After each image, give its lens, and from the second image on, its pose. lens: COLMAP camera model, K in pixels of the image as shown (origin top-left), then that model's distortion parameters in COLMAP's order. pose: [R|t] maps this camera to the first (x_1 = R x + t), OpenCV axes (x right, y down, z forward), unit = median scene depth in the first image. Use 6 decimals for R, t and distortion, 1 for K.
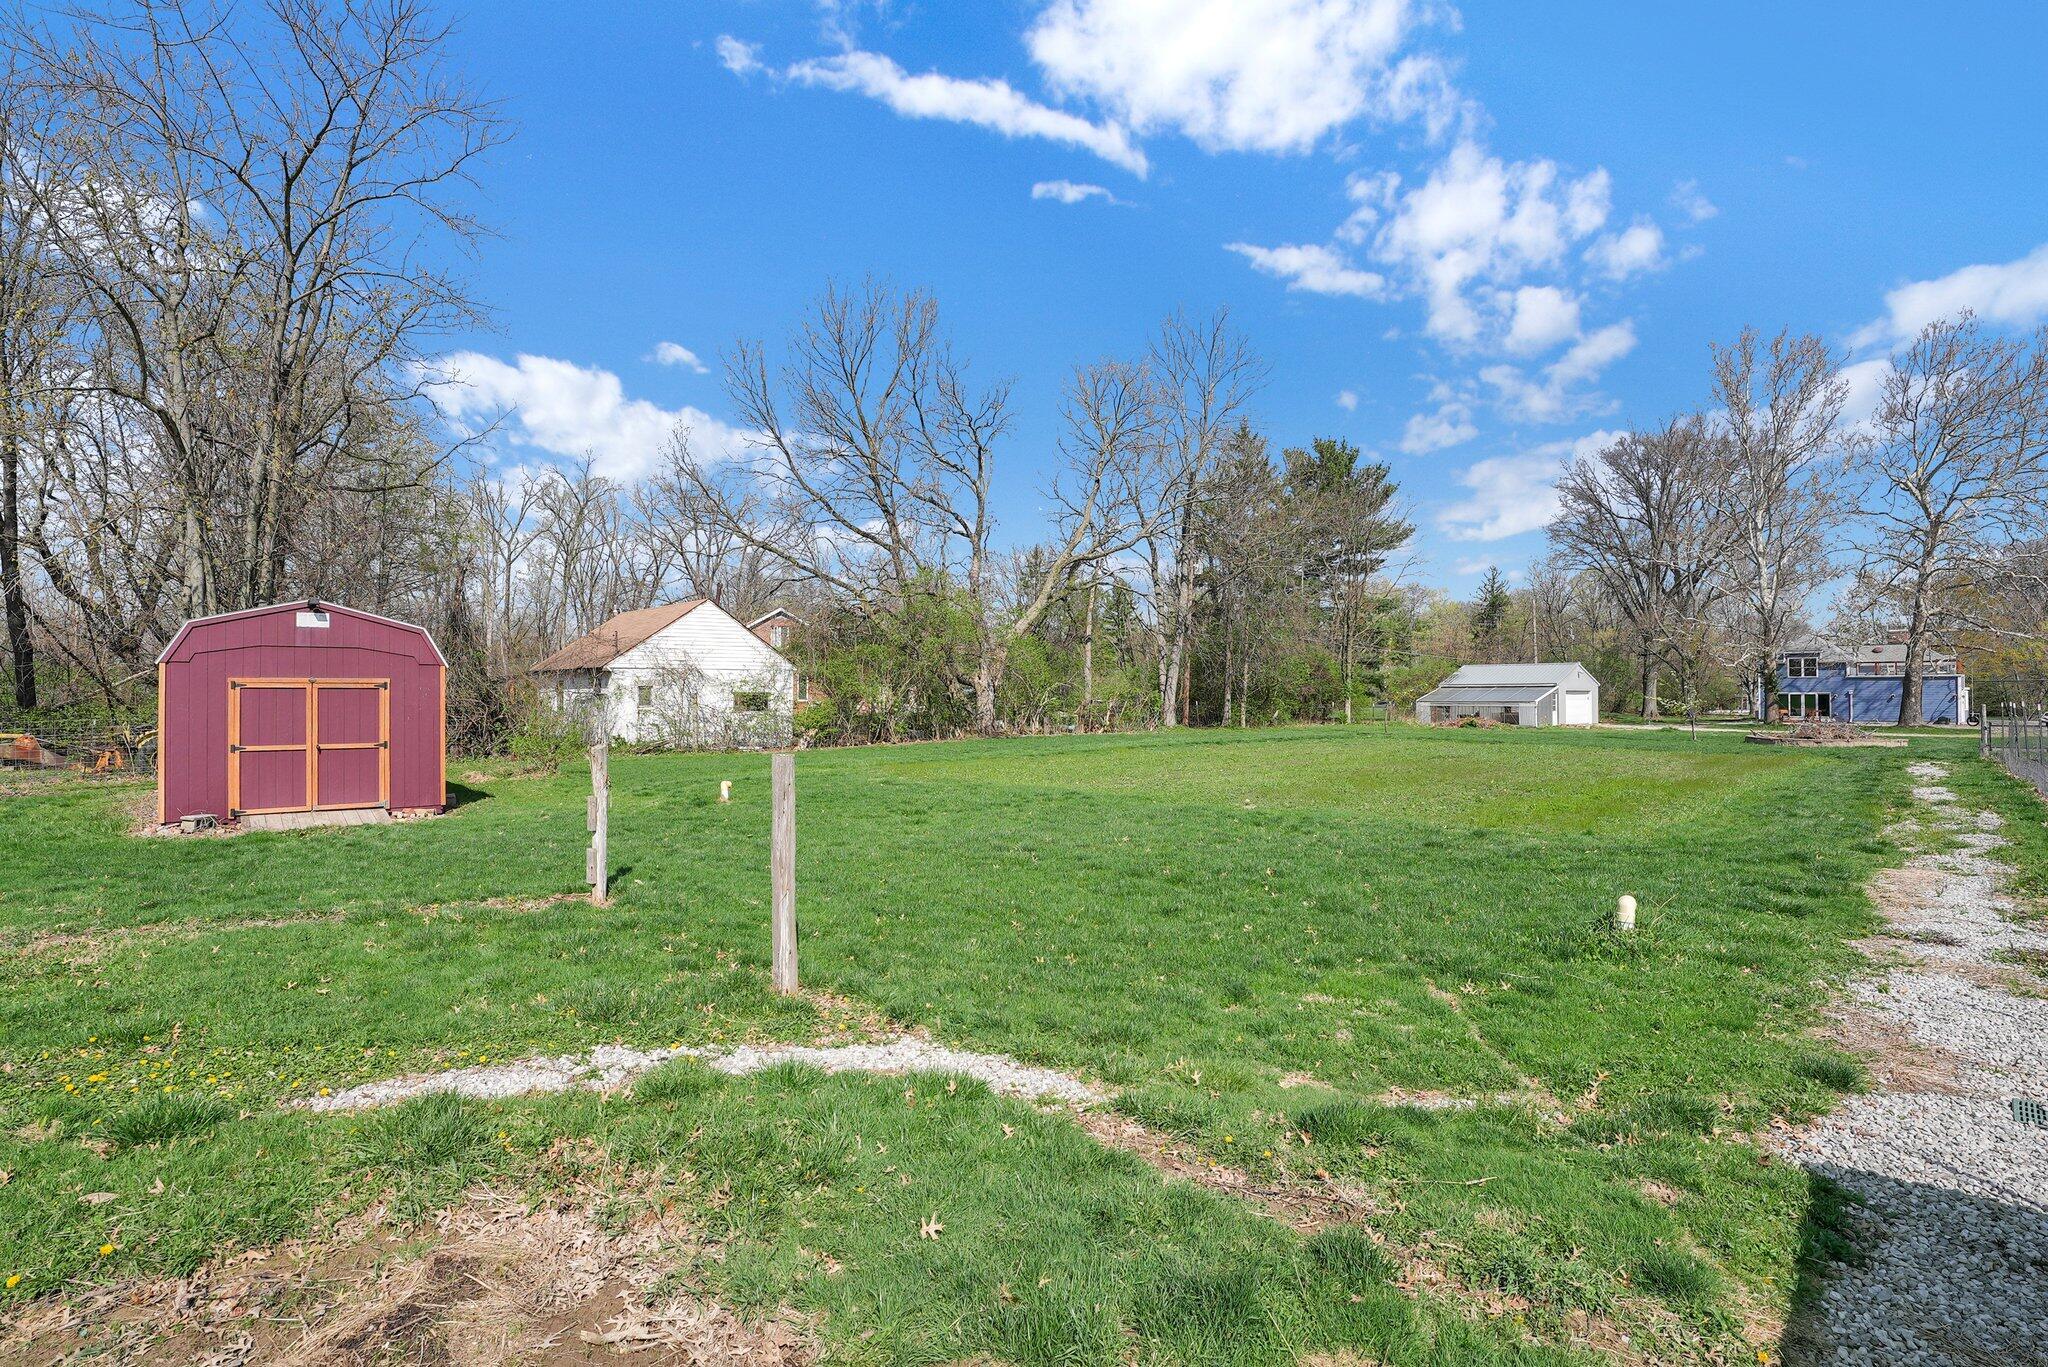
lens RADIAL K [[961.4, 0, 1002.2], [0, 961.4, 683.2], [0, 0, 1]] dist [-0.071478, 0.018145]
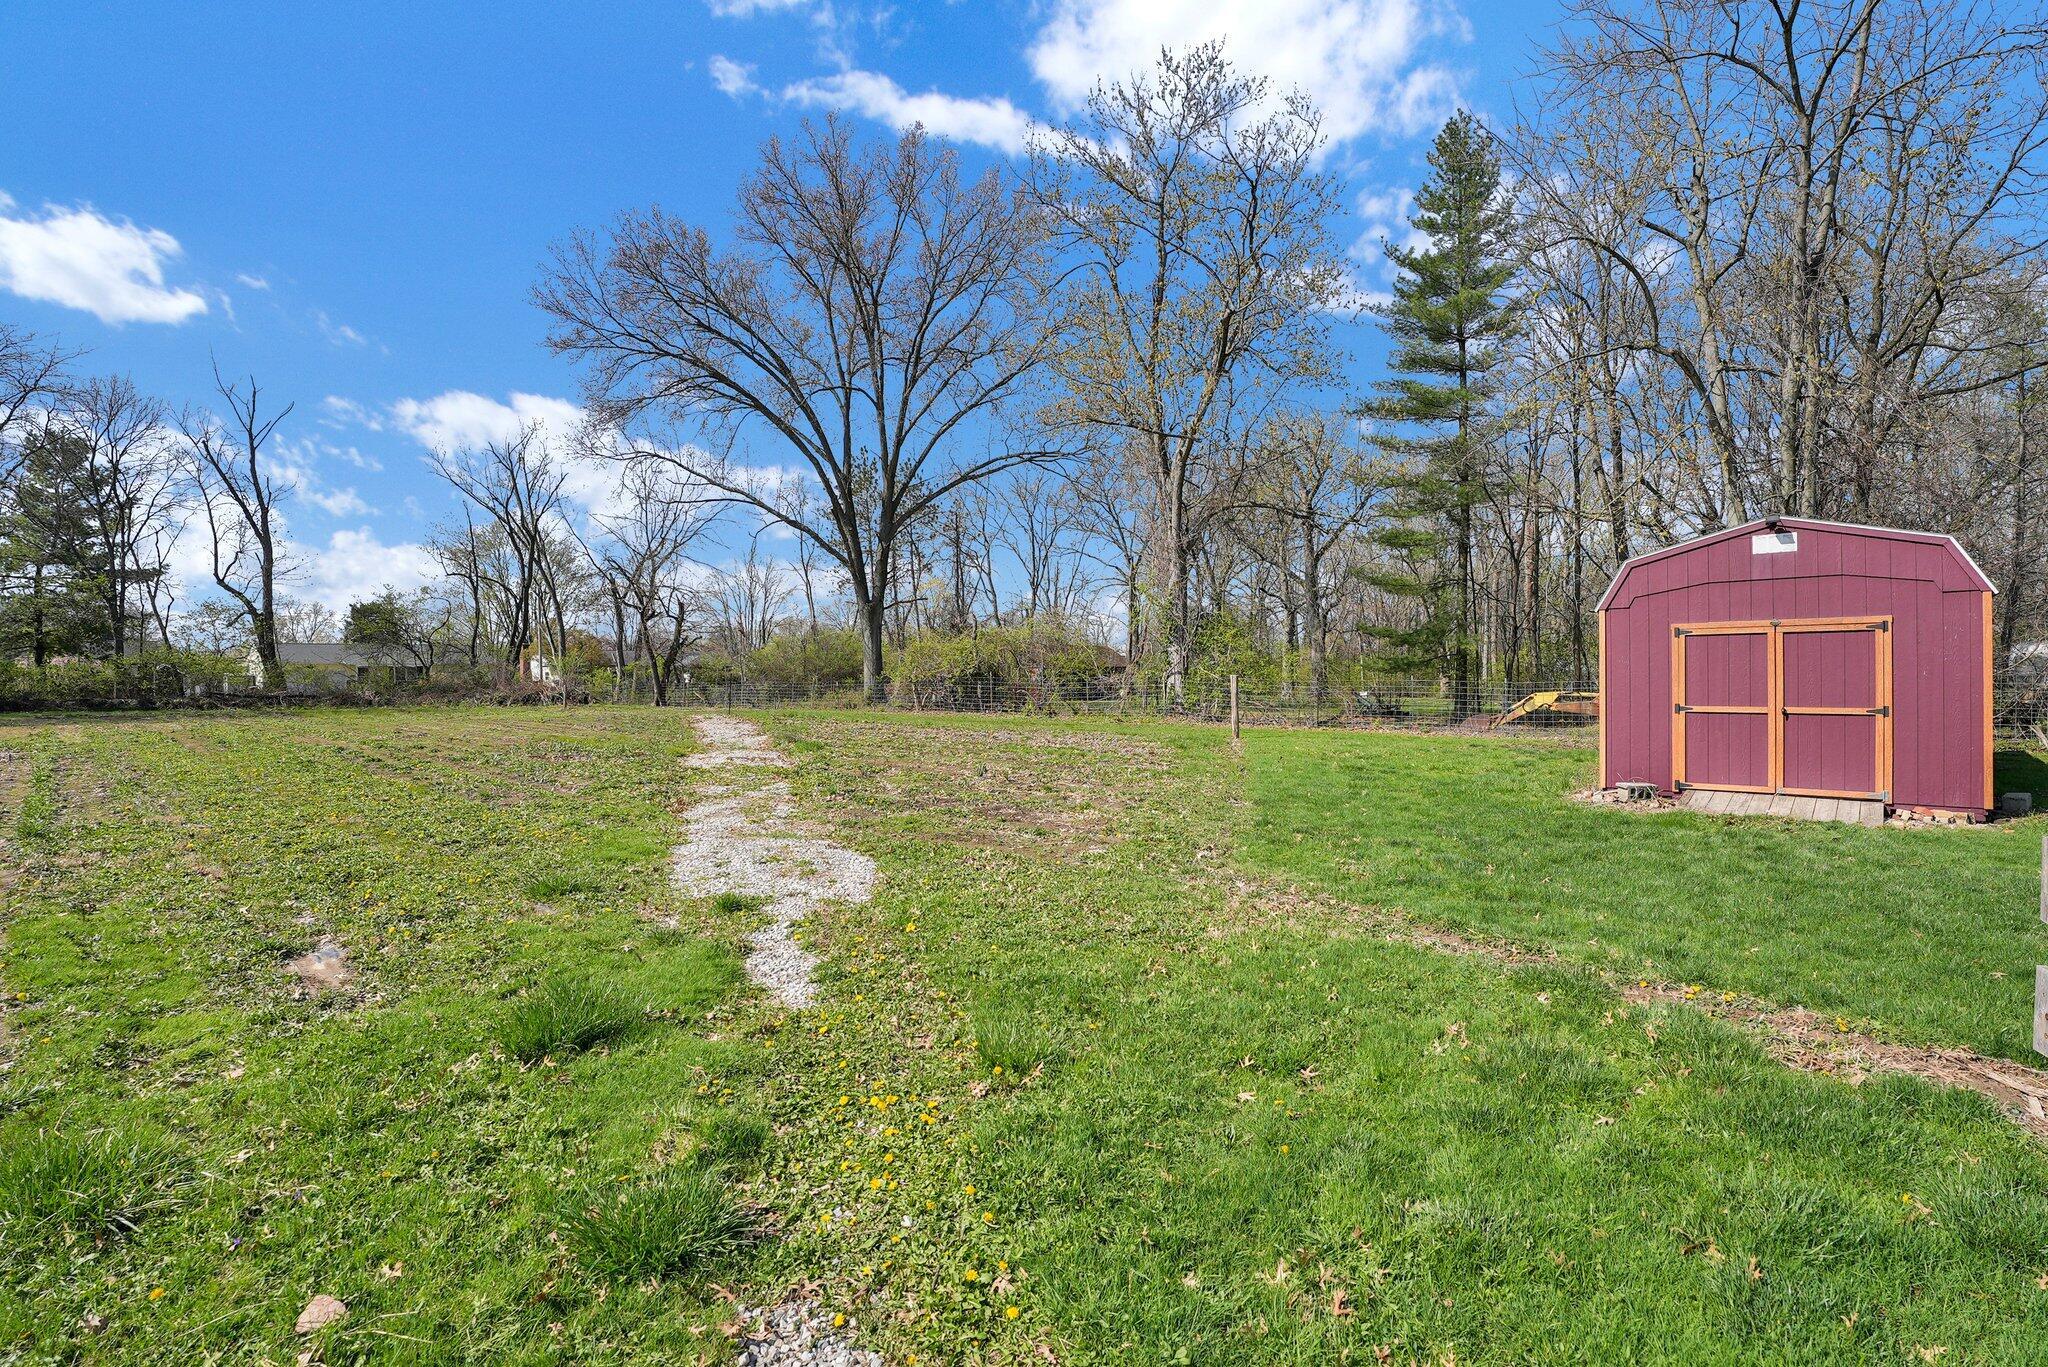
lens RADIAL K [[961.4, 0, 1002.2], [0, 961.4, 683.2], [0, 0, 1]] dist [-0.071478, 0.018145]
pose [[0.094344, 0.007277, -0.995513, -0.050545], [0.023793, 0.999671, 0.009562, 0.024216], [0.995255, -0.024589, 0.094140, 0.298020]]
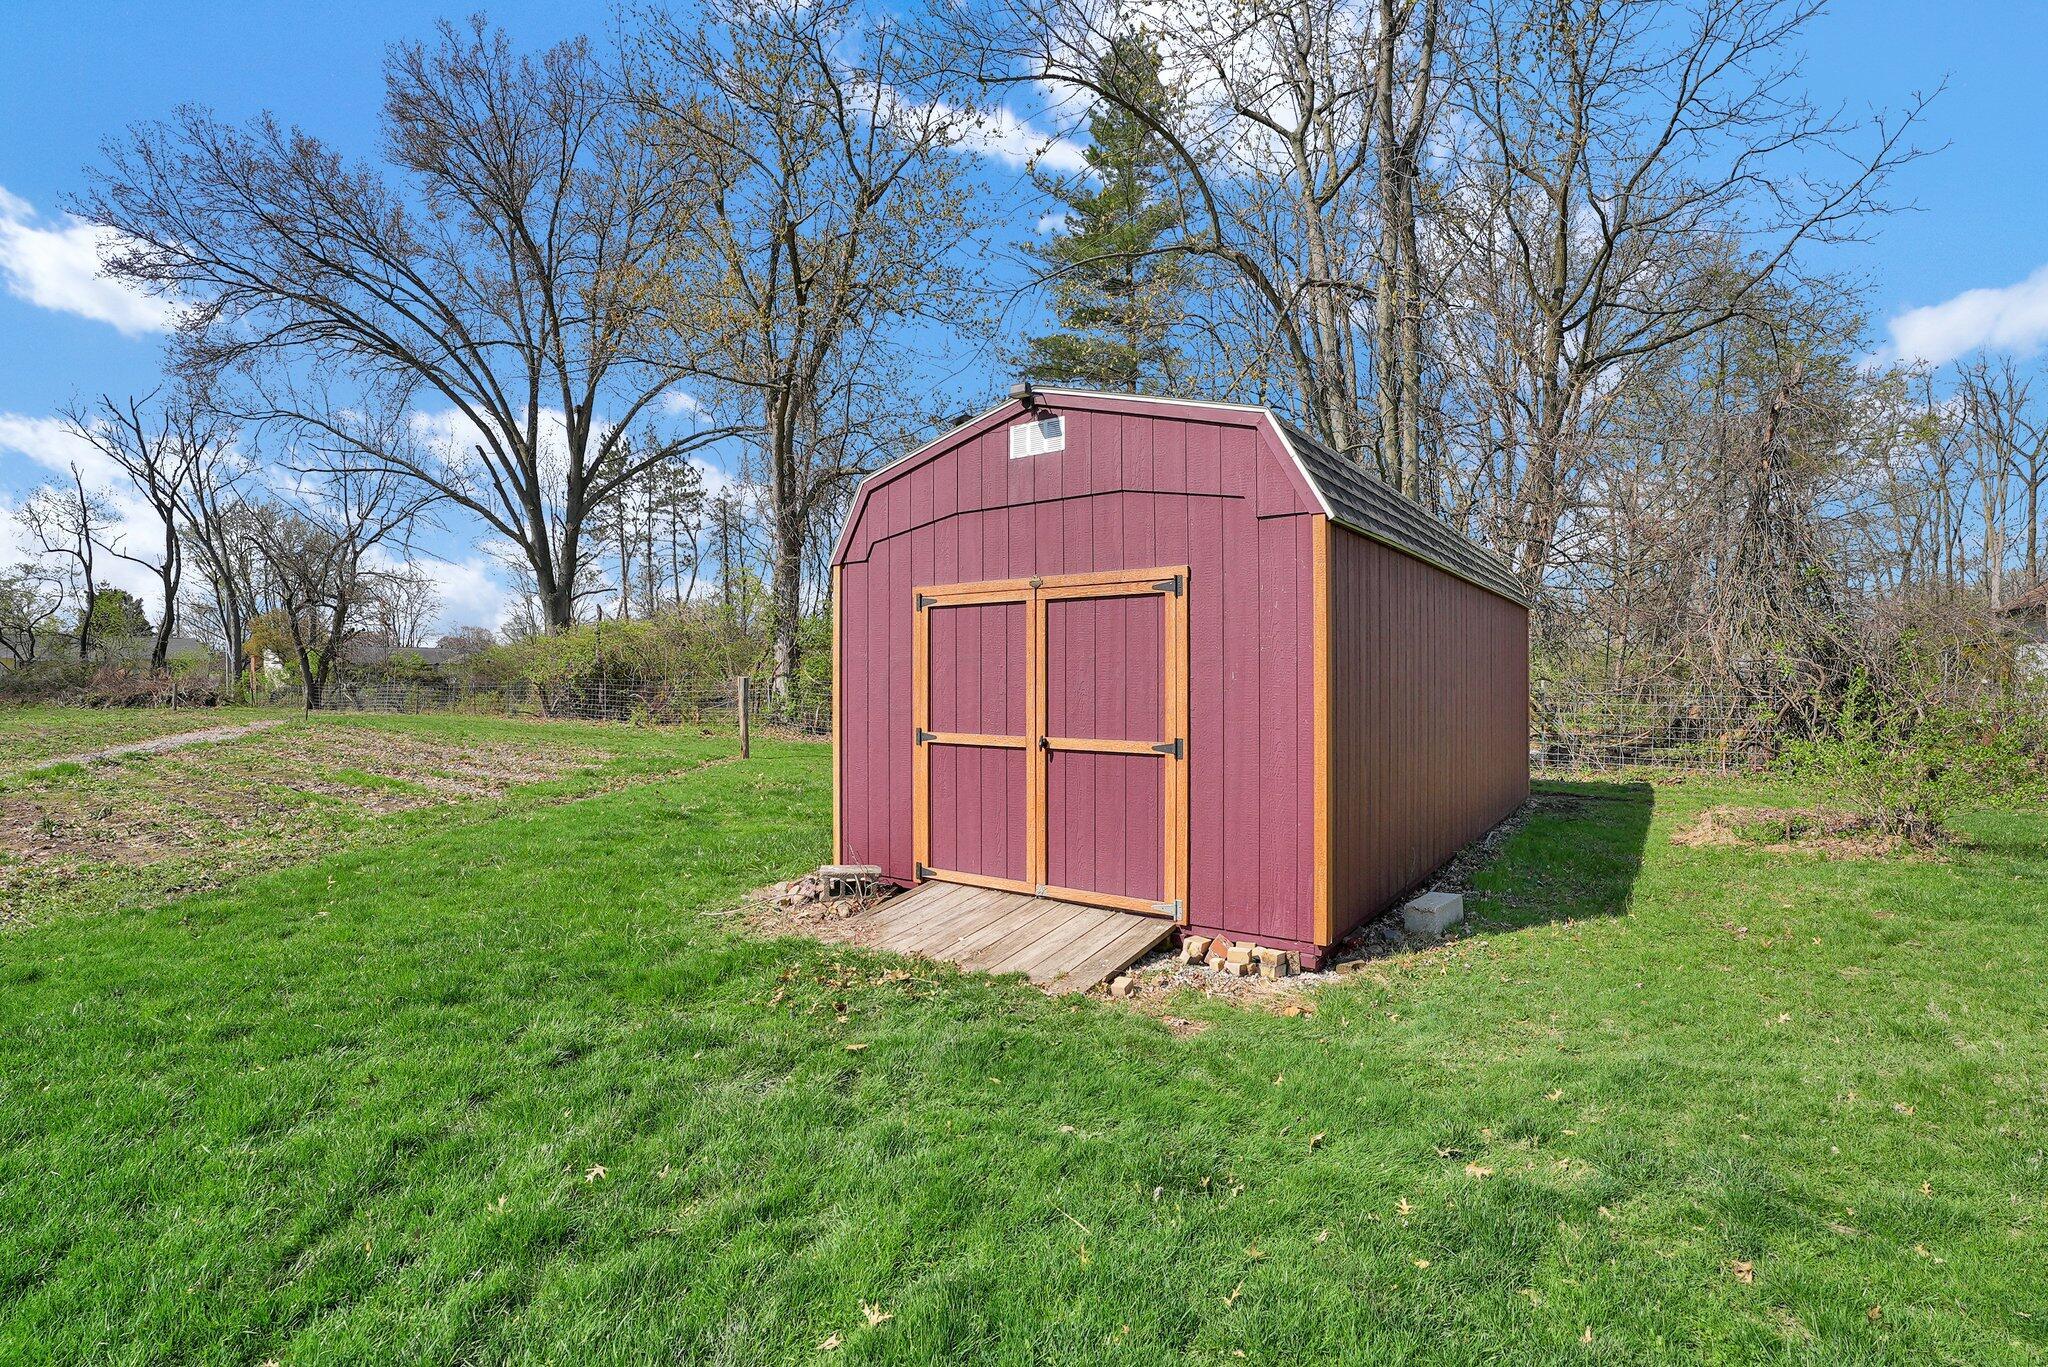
lens RADIAL K [[961.4, 0, 1002.2], [0, 961.4, 683.2], [0, 0, 1]] dist [-0.071478, 0.018145]
pose [[0.220520, 0.004633, -0.975371, -0.327714], [0.014666, 0.999860, 0.008065, 0.038466], [0.975272, -0.016083, 0.220421, 0.892176]]
